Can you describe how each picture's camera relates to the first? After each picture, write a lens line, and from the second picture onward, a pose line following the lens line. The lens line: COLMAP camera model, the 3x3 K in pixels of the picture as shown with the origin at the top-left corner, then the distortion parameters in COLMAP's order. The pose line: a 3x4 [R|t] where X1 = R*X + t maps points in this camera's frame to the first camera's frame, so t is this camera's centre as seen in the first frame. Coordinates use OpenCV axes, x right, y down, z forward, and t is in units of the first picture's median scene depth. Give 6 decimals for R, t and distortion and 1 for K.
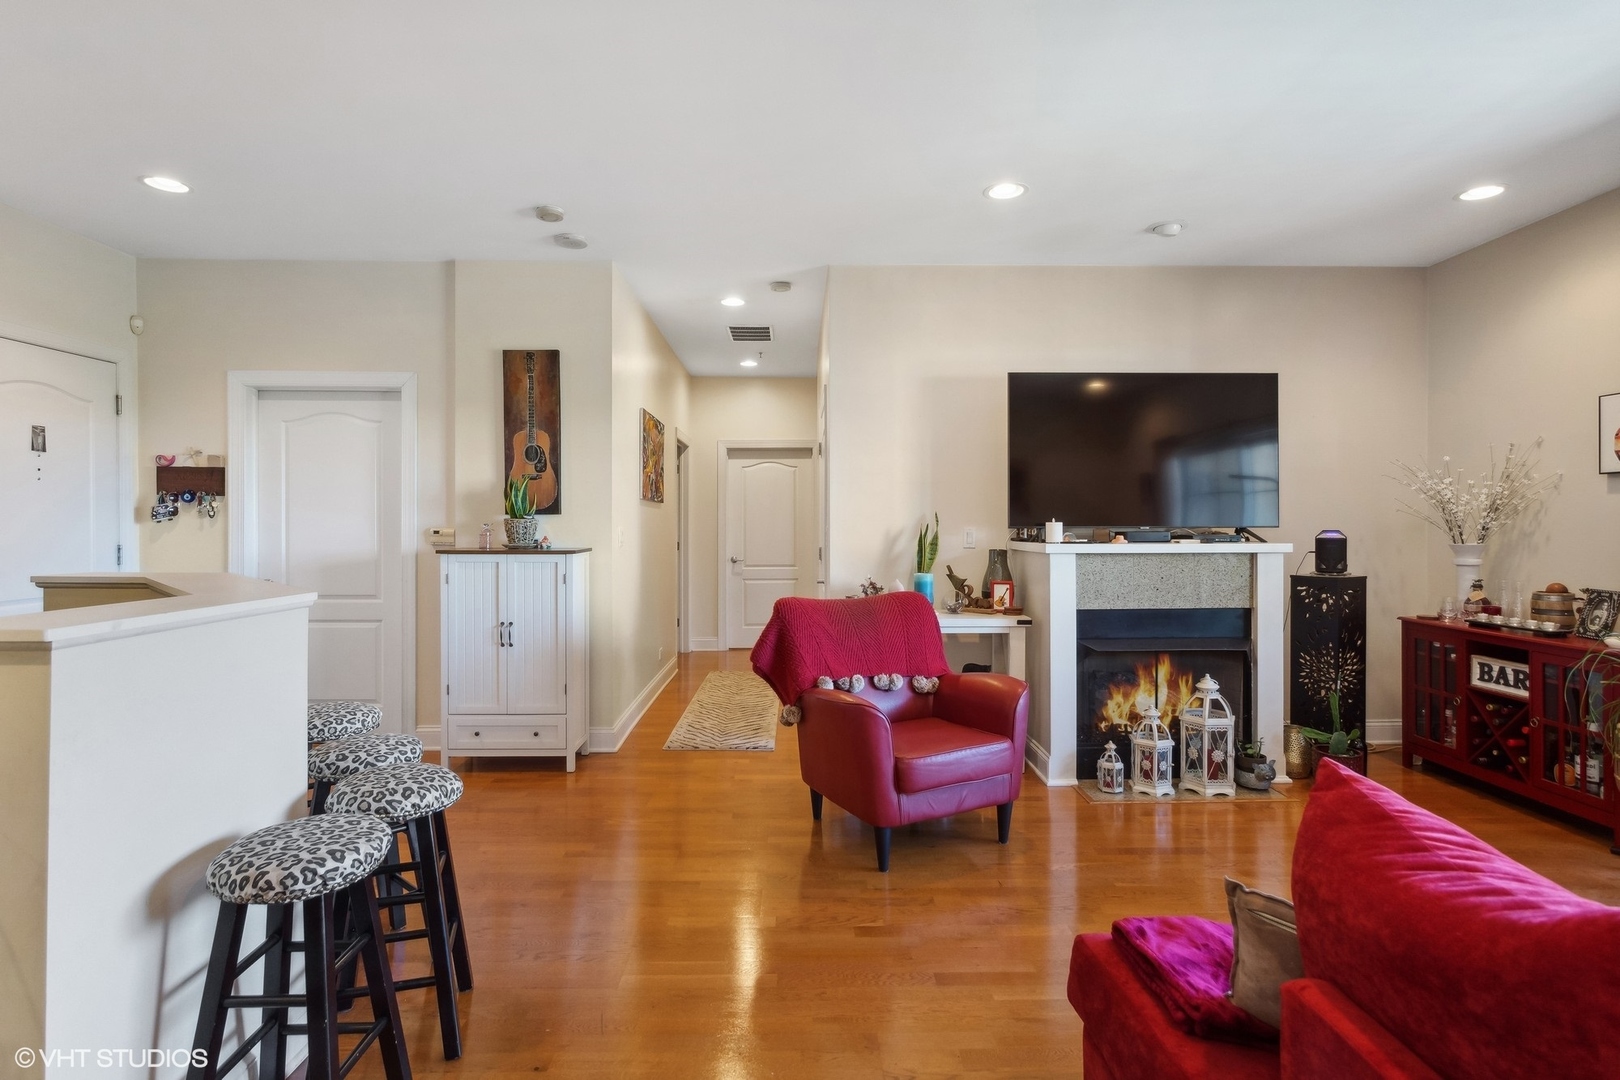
lens RADIAL K [[813.2, 0, 817.2], [0, 813.2, 527.3], [0, 0, 1]] dist [-0.003462, 0.001649]
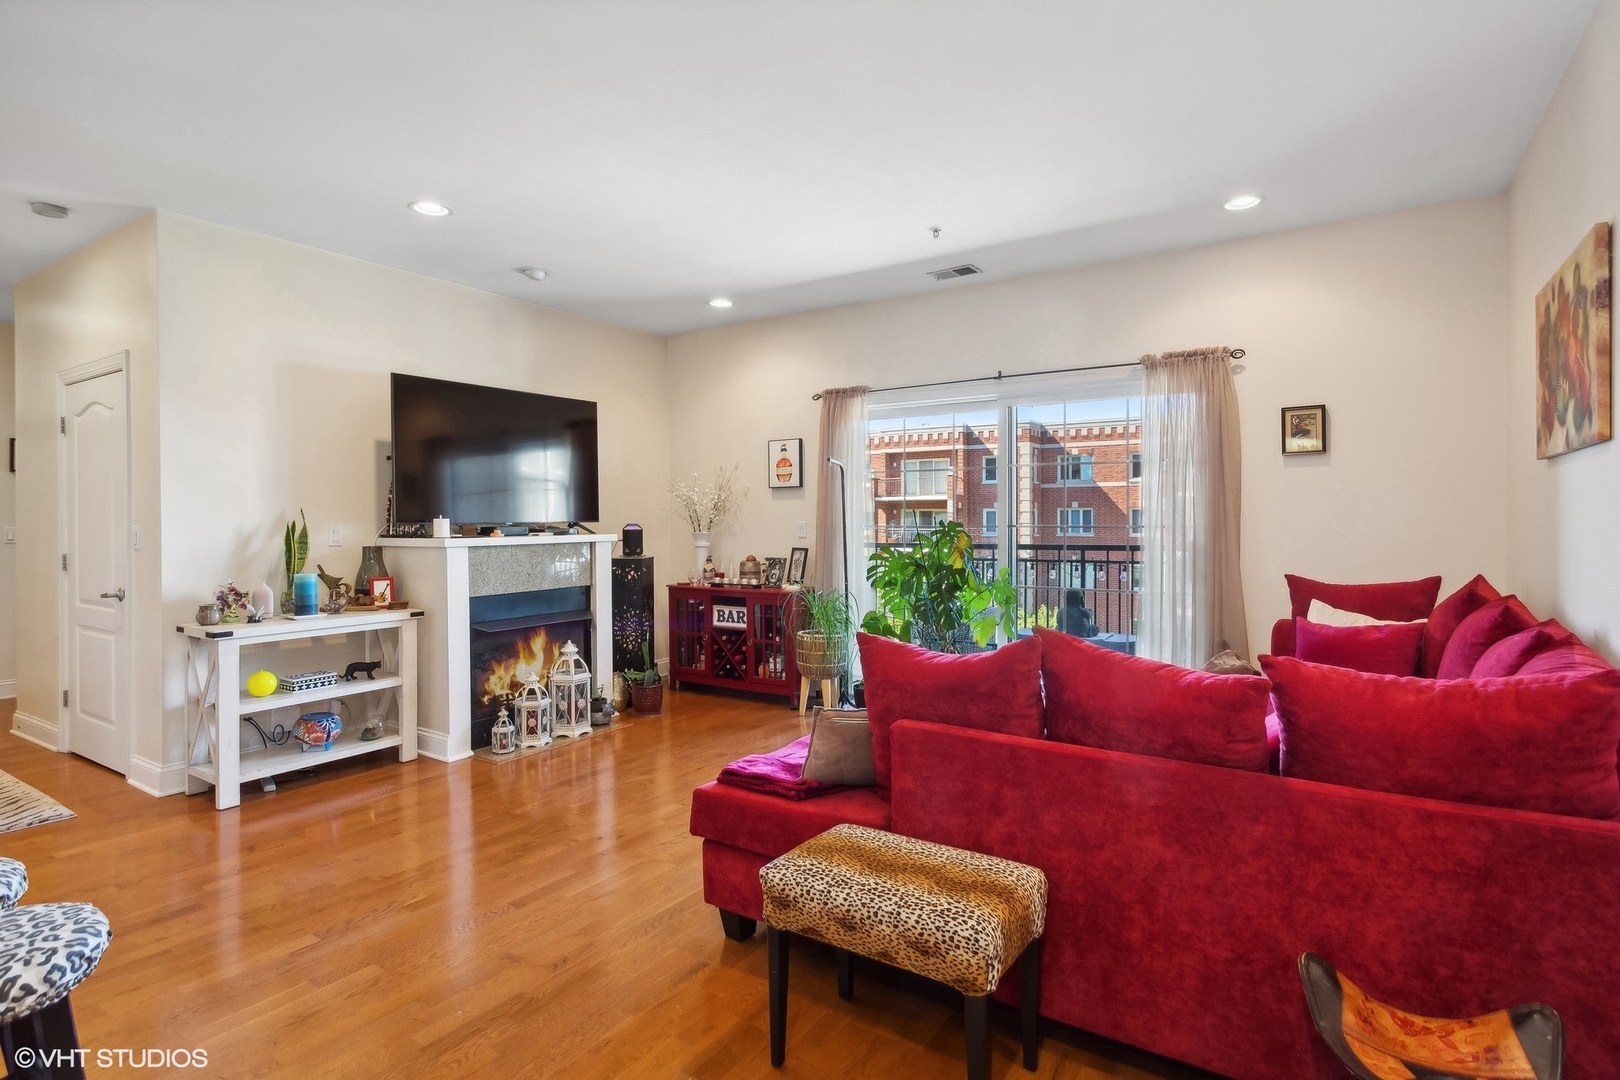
lens RADIAL K [[813.2, 0, 817.2], [0, 813.2, 527.3], [0, 0, 1]] dist [-0.003462, 0.001649]
pose [[0.568730, -0.012569, 0.822428, -0.324284], [0.010358, 0.999913, 0.008118, 0.001712], [-0.822459, 0.003902, 0.568811, -0.019792]]
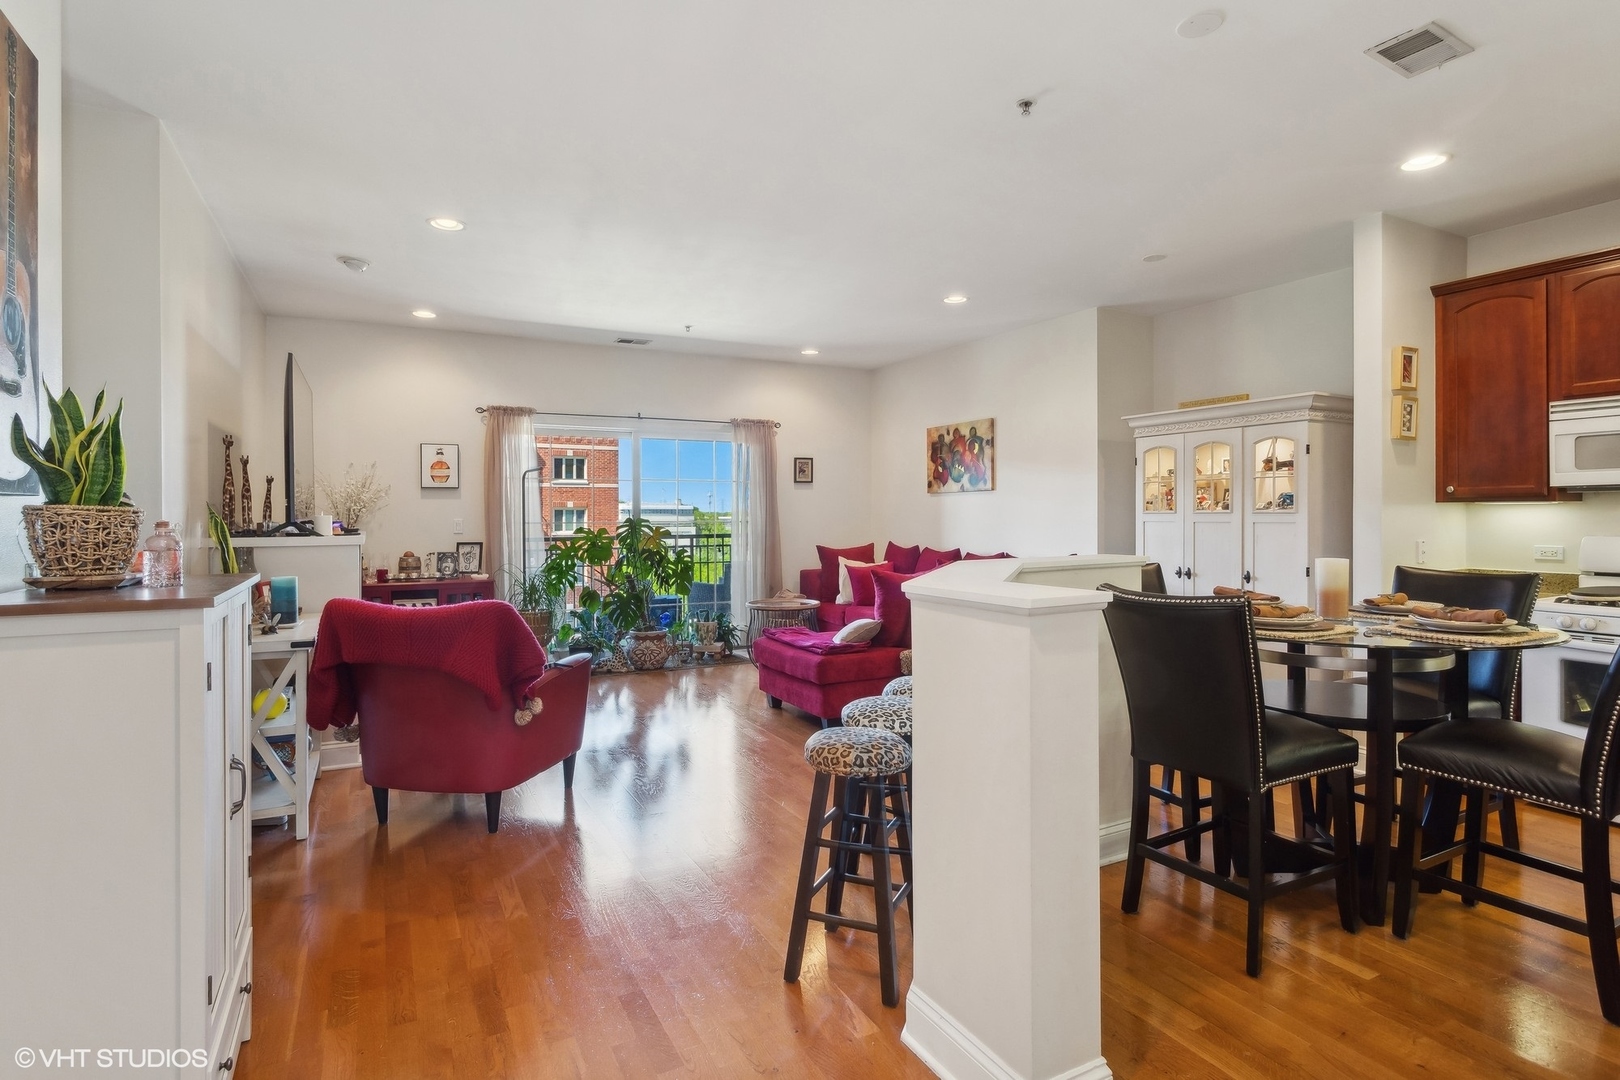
lens RADIAL K [[813.2, 0, 817.2], [0, 813.2, 527.3], [0, 0, 1]] dist [-0.003462, 0.001649]
pose [[-0.427608, -0.012849, 0.903873, -0.943358], [0.006876, 0.999824, 0.017466, -0.004609], [-0.903938, 0.013684, -0.427444, 0.927527]]
